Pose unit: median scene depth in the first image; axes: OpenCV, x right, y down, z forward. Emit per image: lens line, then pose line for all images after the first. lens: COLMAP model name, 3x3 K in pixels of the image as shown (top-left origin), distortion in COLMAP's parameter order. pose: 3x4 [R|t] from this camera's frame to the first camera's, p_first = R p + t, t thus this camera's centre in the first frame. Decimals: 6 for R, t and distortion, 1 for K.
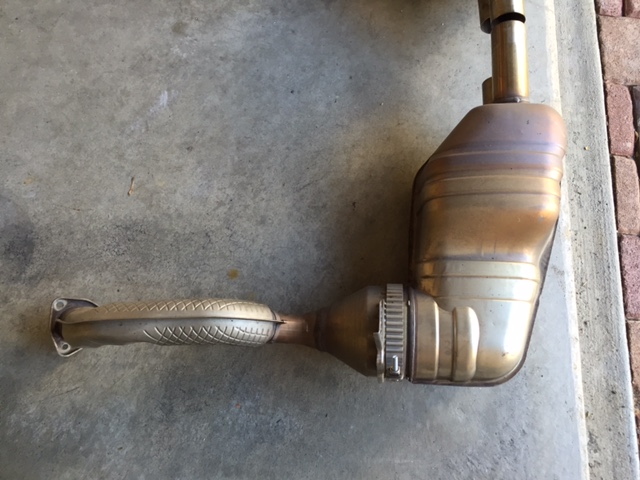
lens RADIAL K [[542.2, 0, 318.6], [0, 542.2, 241.7], [0, 0, 1]] dist [0.076660, -0.093758]
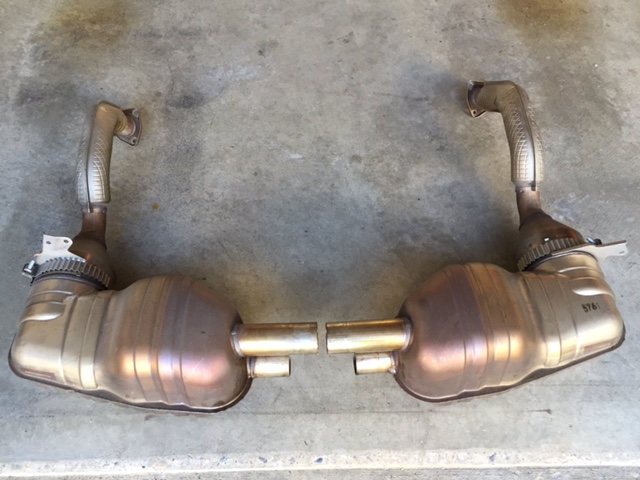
lens RADIAL K [[542.2, 0, 318.6], [0, 542.2, 241.7], [0, 0, 1]] dist [0.076660, -0.093758]
pose [[0.063790, 0.811300, -0.581139, 0.681682], [-0.961509, 0.205917, 0.181929, -0.524008], [0.267266, 0.547165, 0.793208, 0.067796]]
